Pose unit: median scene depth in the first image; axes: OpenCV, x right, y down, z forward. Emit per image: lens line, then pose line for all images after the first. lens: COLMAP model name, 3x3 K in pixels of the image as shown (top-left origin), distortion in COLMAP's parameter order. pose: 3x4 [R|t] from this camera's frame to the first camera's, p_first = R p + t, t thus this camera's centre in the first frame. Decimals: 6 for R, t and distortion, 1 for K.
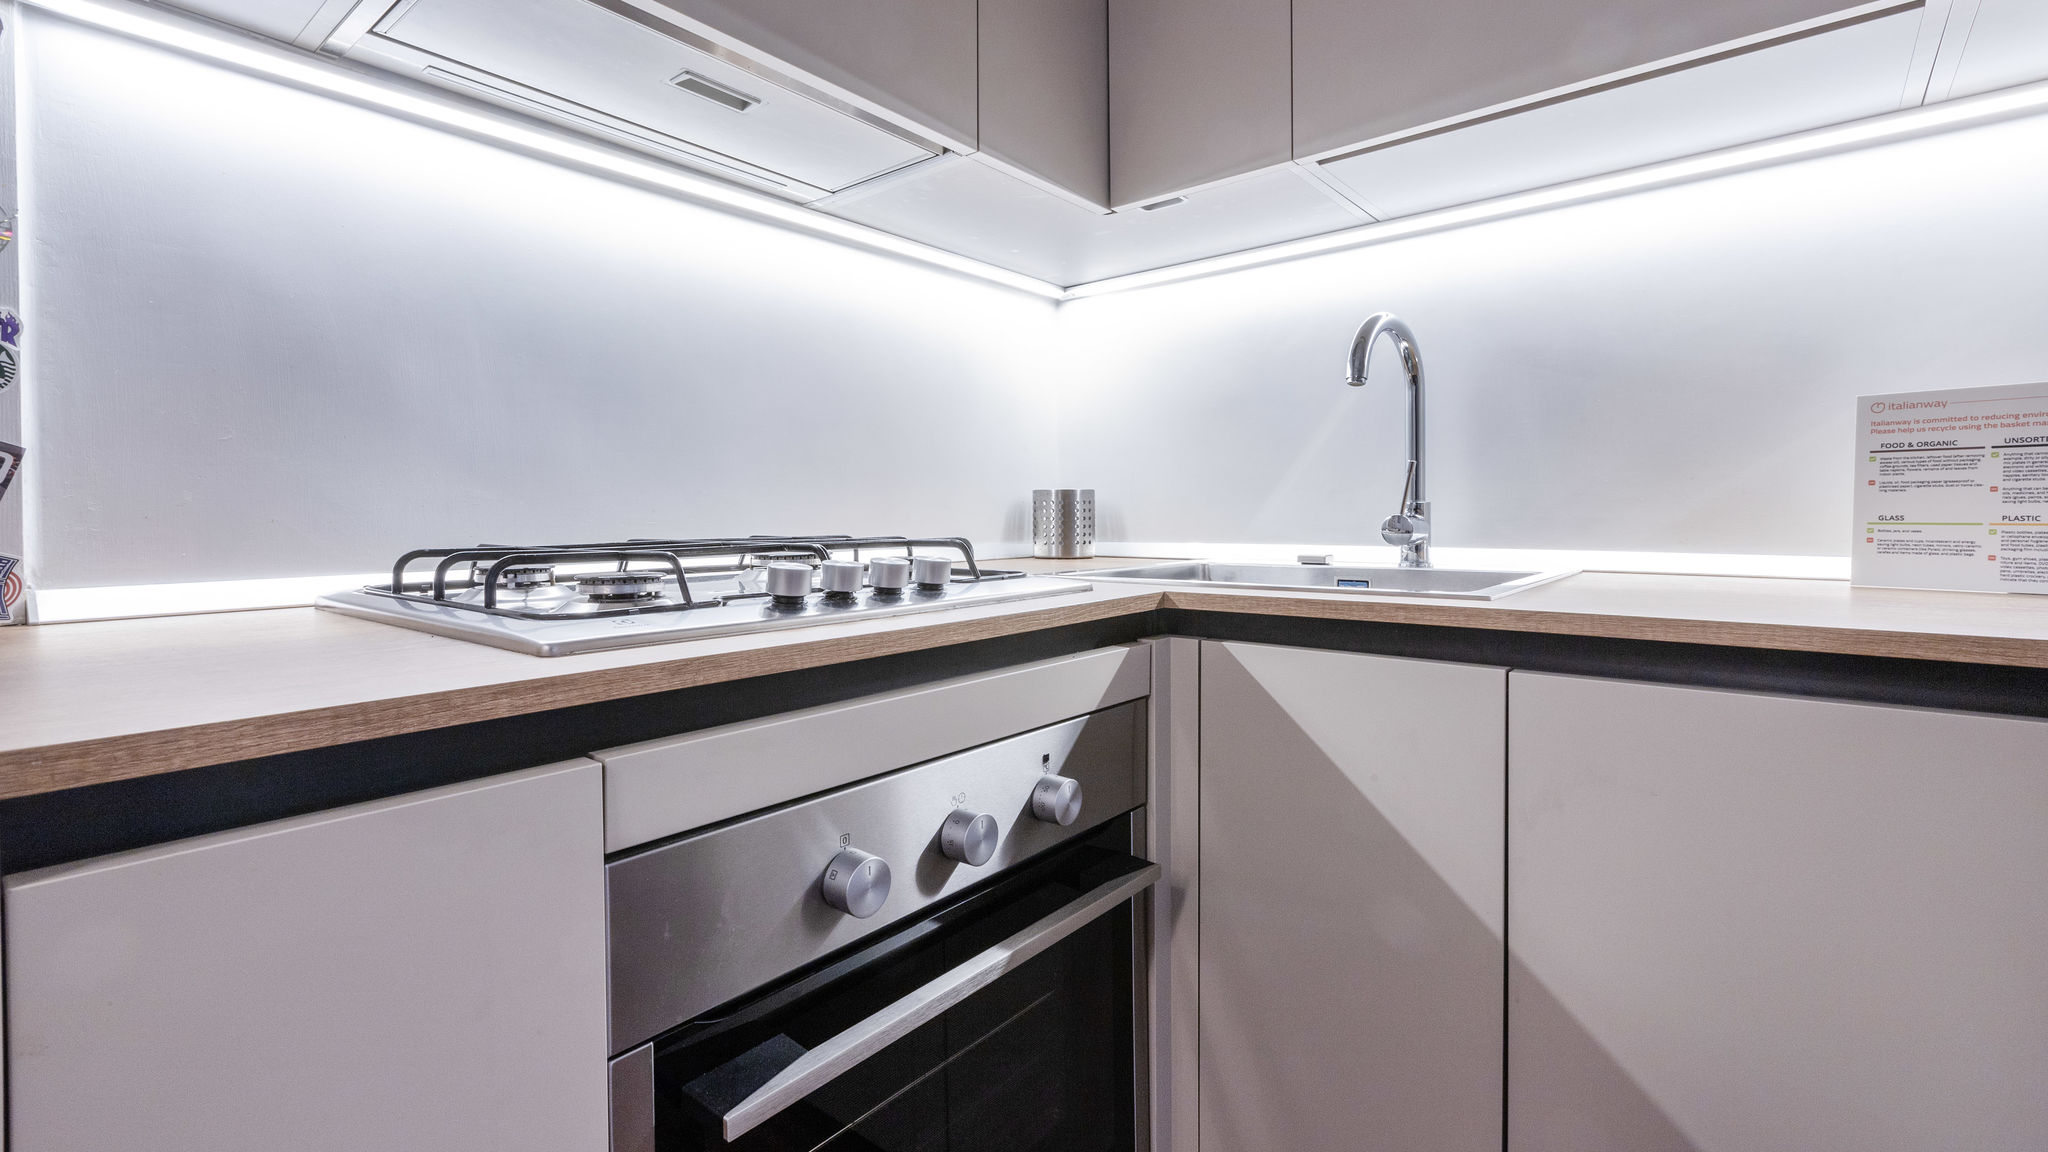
lens RADIAL K [[908.5, 0, 1018.7], [0, 908.5, 547.0], [0, 0, 1]] dist [-0.000123, -0.000060]
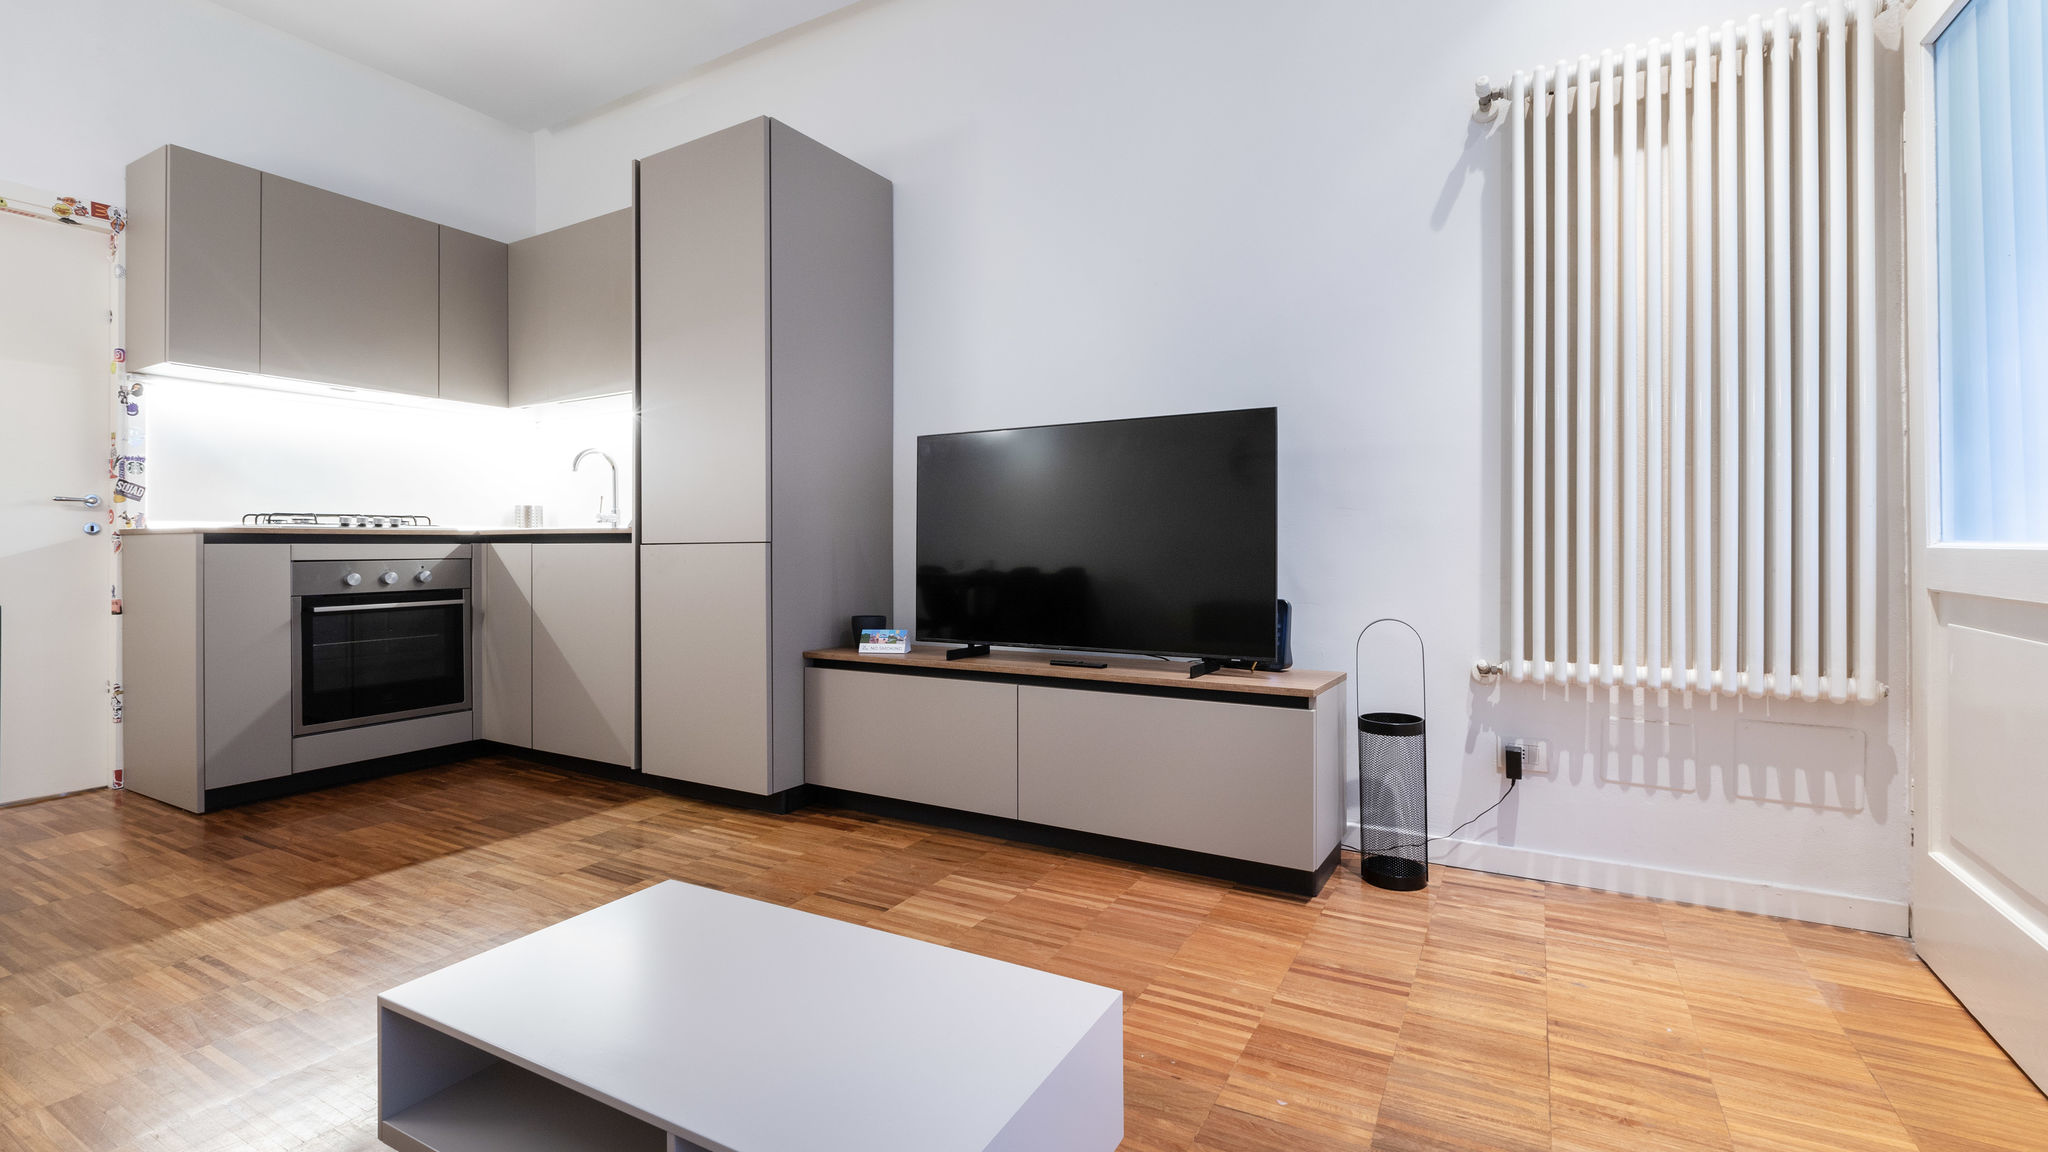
lens RADIAL K [[908.5, 0, 1018.7], [0, 908.5, 547.0], [0, 0, 1]] dist [-0.000123, -0.000060]
pose [[0.984052, -0.003029, 0.177855, 1.731930], [0.008482, 0.999517, -0.029907, 0.254781], [-0.177678, 0.030939, 0.983602, -3.107886]]
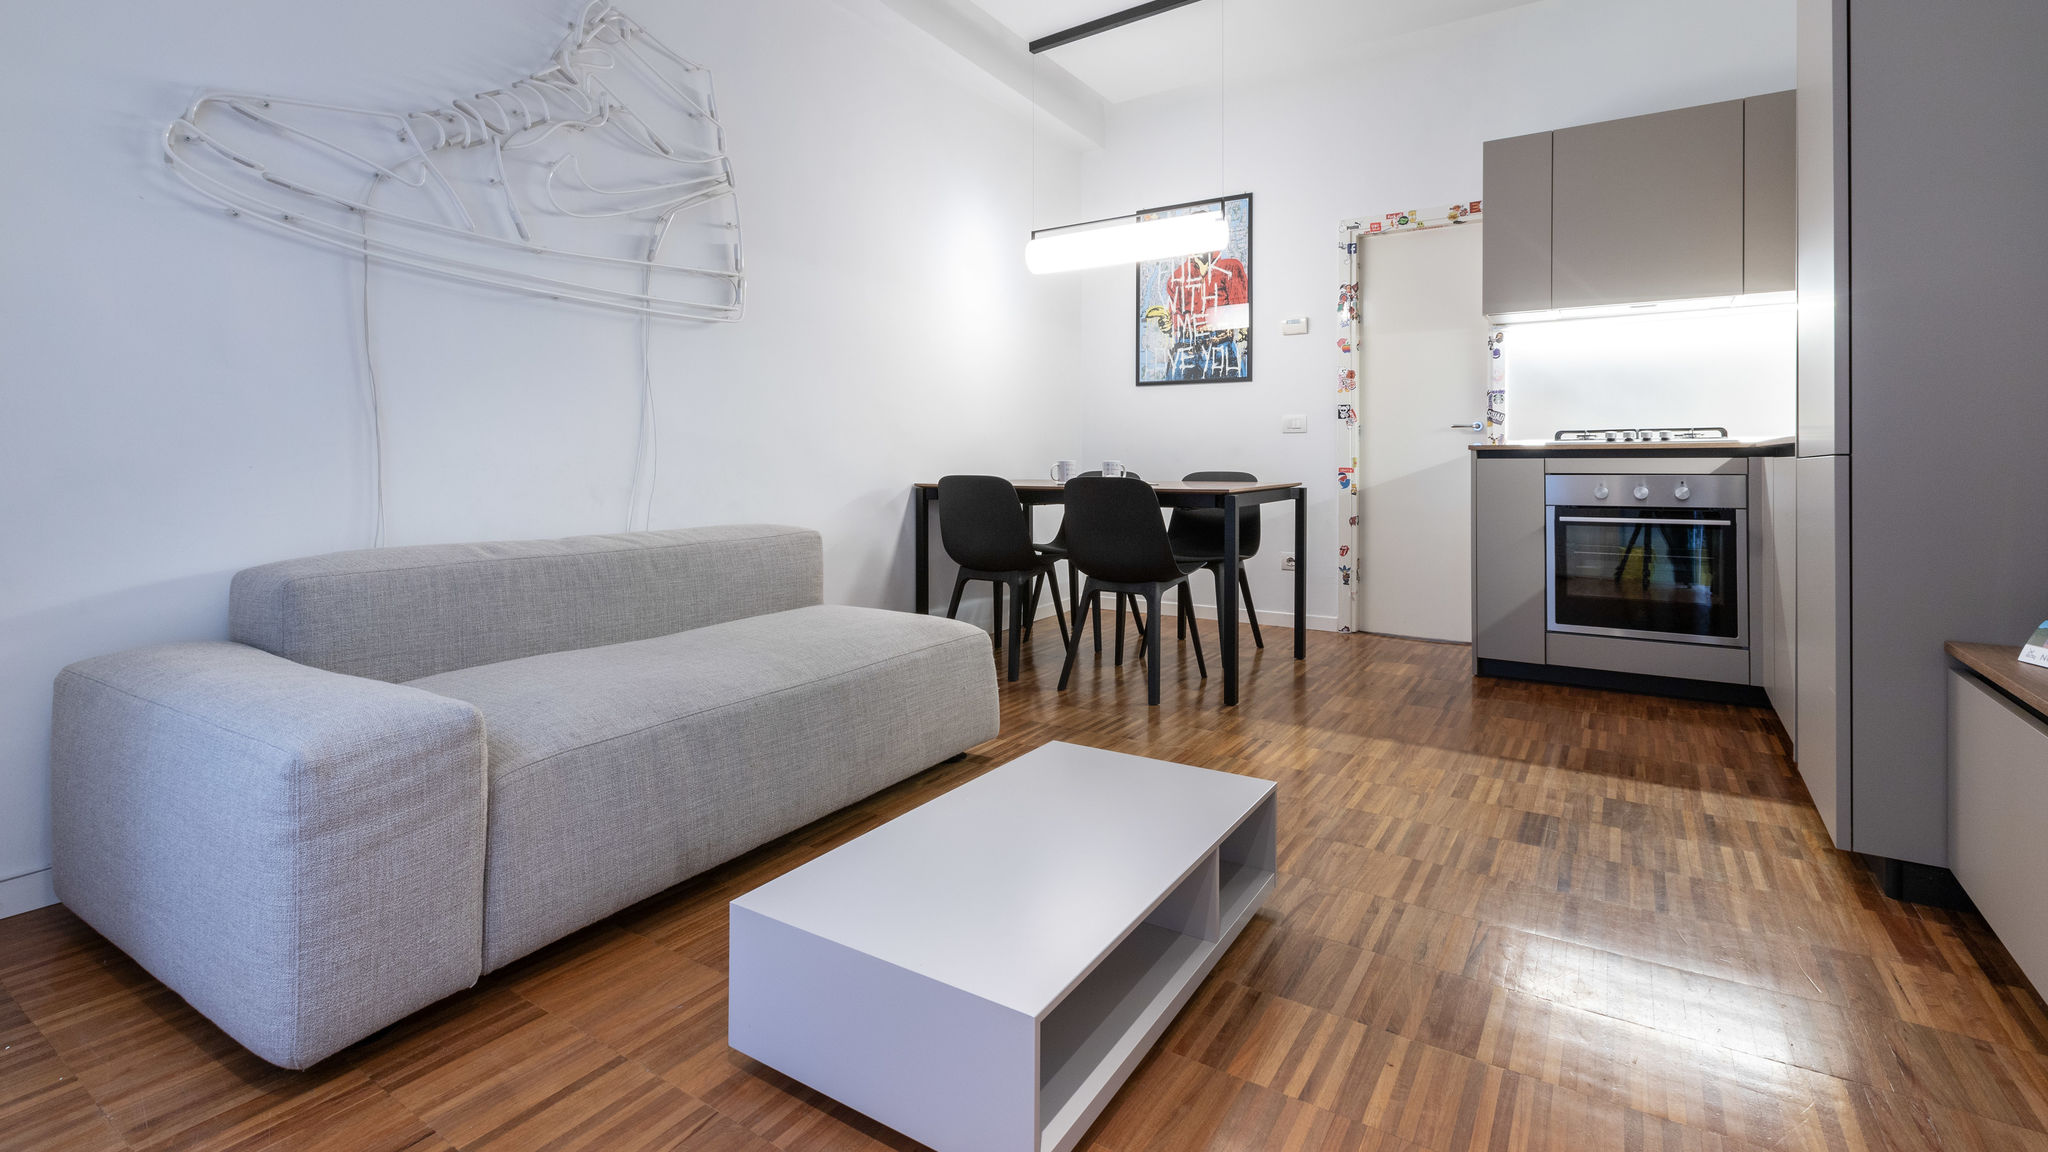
lens RADIAL K [[923.9, 0, 1015.6], [0, 923.9, 459.0], [0, 0, 1]] dist [0.000794, 0.000009]
pose [[0.115367, -0.003961, -0.993315, 3.192010], [-0.031531, 0.999474, -0.007648, 0.221967], [0.992822, 0.032203, 0.115181, -1.978924]]
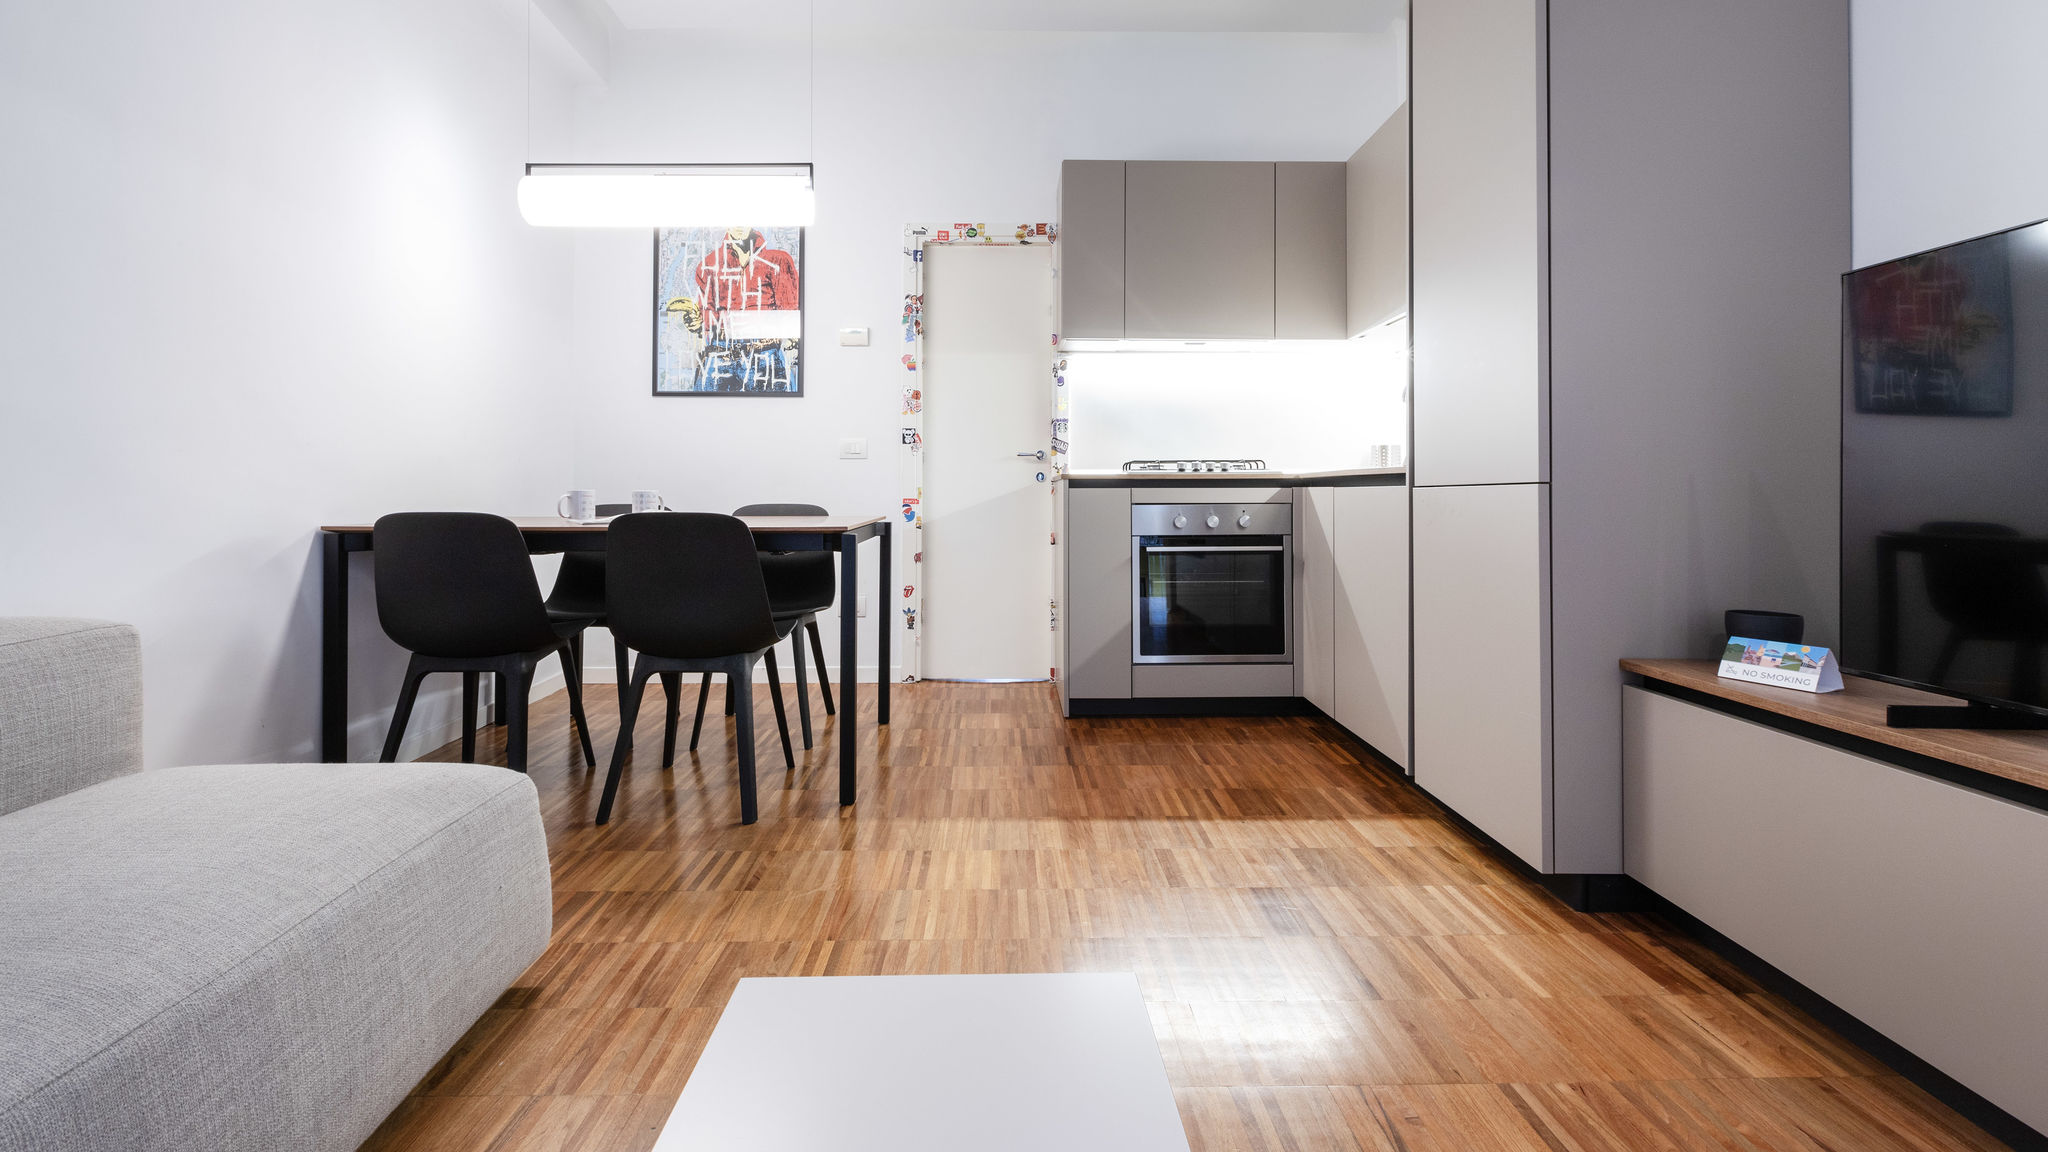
lens RADIAL K [[926.9, 0, 1012.2], [0, 926.9, 483.0], [0, 0, 1]] dist [0.001194, 0.000324]
pose [[0.650627, -0.010231, -0.759329, 2.217918], [-0.022798, 0.999195, -0.032997, 0.235335], [0.759055, 0.038780, 0.649870, -2.175773]]
